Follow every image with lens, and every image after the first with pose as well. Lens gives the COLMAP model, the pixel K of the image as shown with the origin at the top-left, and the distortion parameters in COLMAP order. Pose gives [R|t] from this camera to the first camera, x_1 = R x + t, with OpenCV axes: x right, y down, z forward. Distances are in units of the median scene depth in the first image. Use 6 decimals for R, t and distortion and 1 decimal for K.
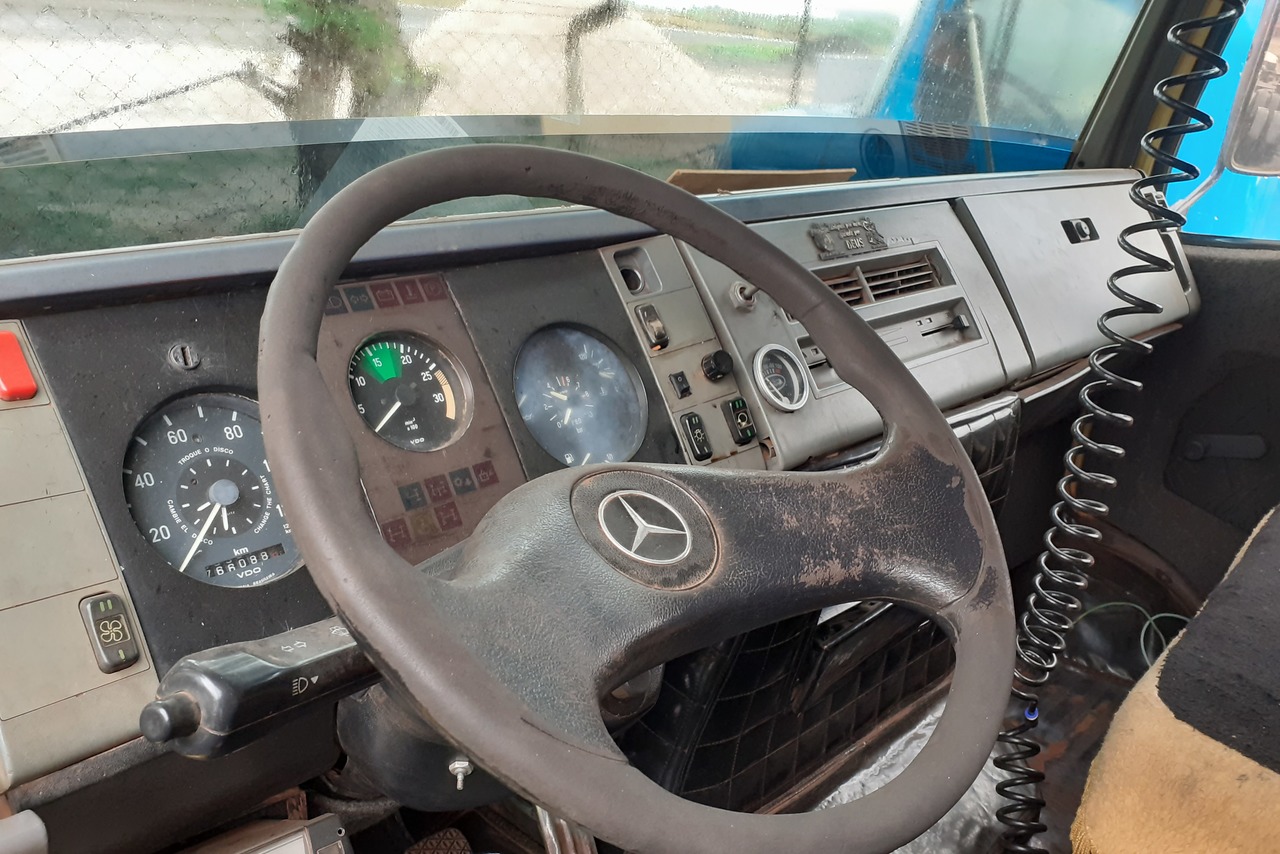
lens RADIAL K [[1036.1, 0, 662.3], [0, 1036.1, 438.6], [0, 0, 1]] dist [0.057144, -0.092612]
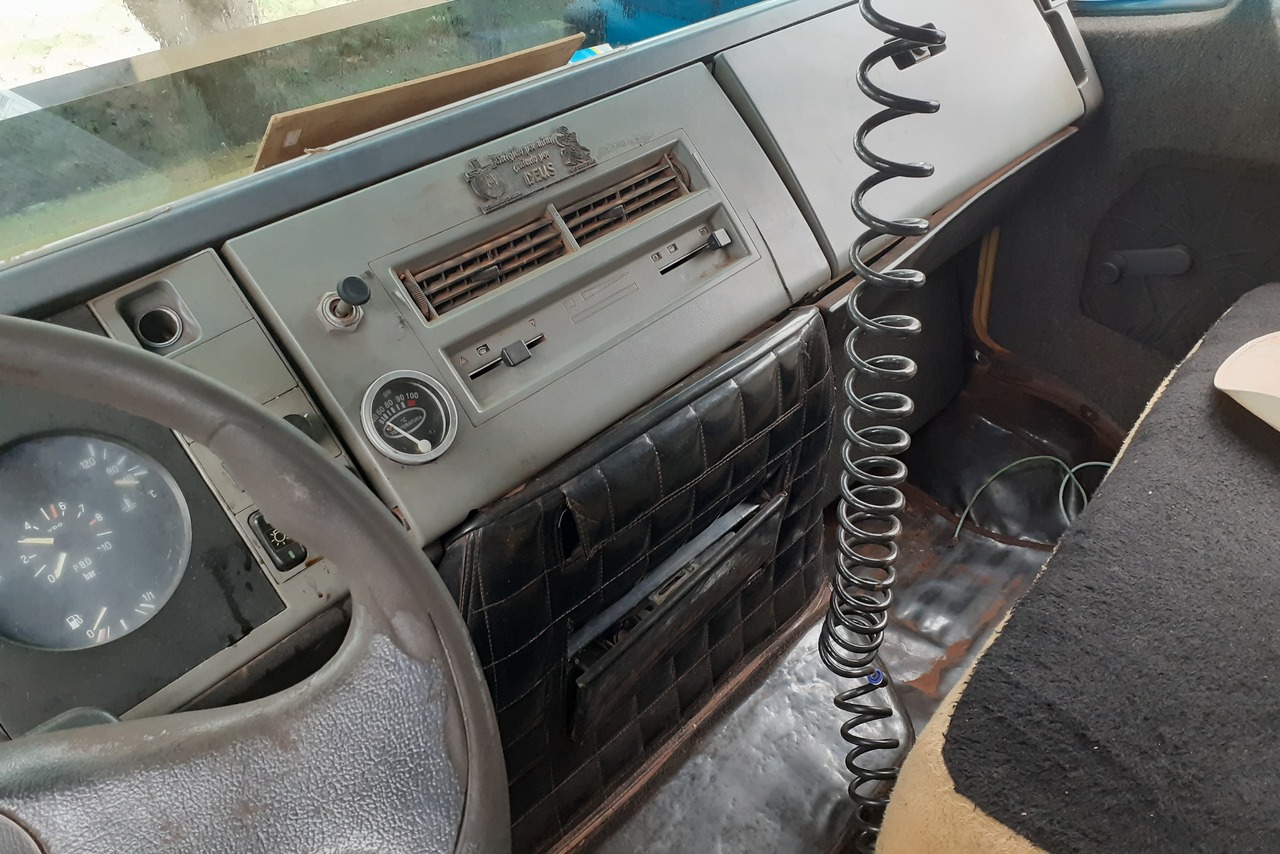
lens RADIAL K [[1063.7, 0, 624.5], [0, 1063.7, 463.3], [0, 0, 1]] dist [0.068957, -0.109143]
pose [[0.988512, -0.143756, -0.046671, 0.323071], [0.150340, 0.966989, 0.205744, -0.174205], [0.015553, -0.210397, 0.977492, 0.264778]]
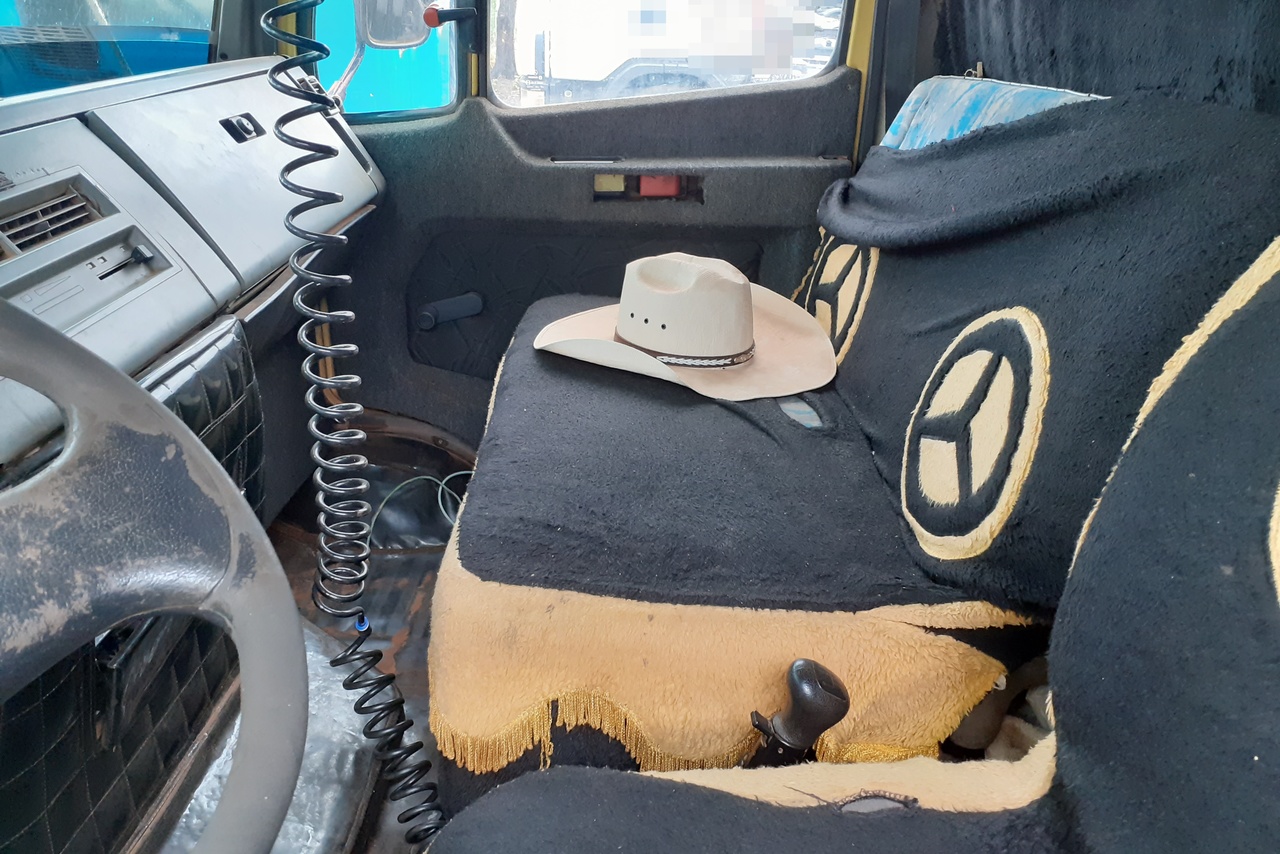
lens RADIAL K [[1036.1, 0, 662.3], [0, 1036.1, 438.6], [0, 0, 1]] dist [0.057144, -0.092612]
pose [[0.736429, -0.331244, 0.589873, 0.056581], [0.275301, 0.943202, 0.185956, -0.011593], [-0.617966, 0.025449, 0.785793, 0.065299]]
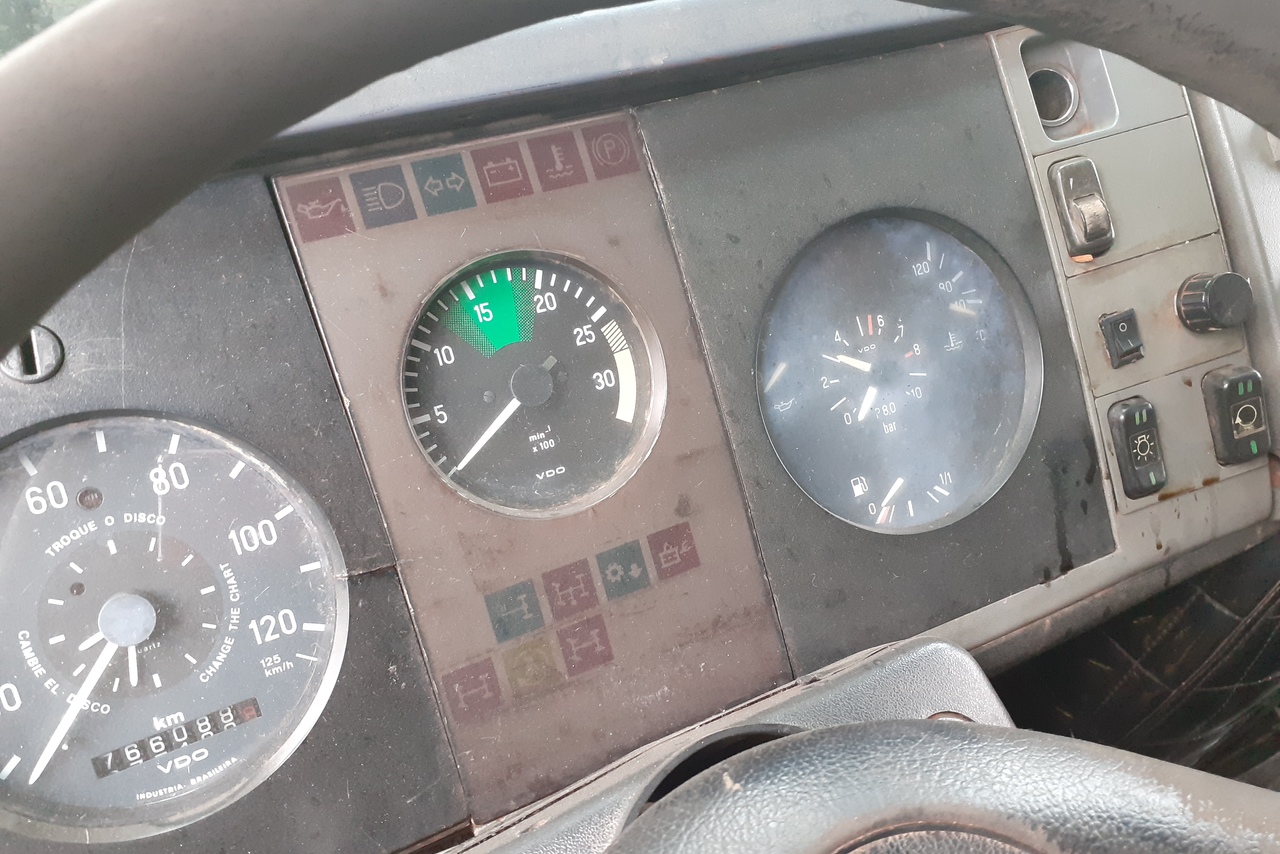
lens RADIAL K [[1063.7, 0, 624.5], [0, 1063.7, 463.3], [0, 0, 1]] dist [0.068957, -0.109143]
pose [[0.931692, 0.159595, -0.326311, -0.025849], [-0.057498, 0.951783, 0.301335, -0.134962], [0.358669, -0.261989, 0.895945, 0.451275]]
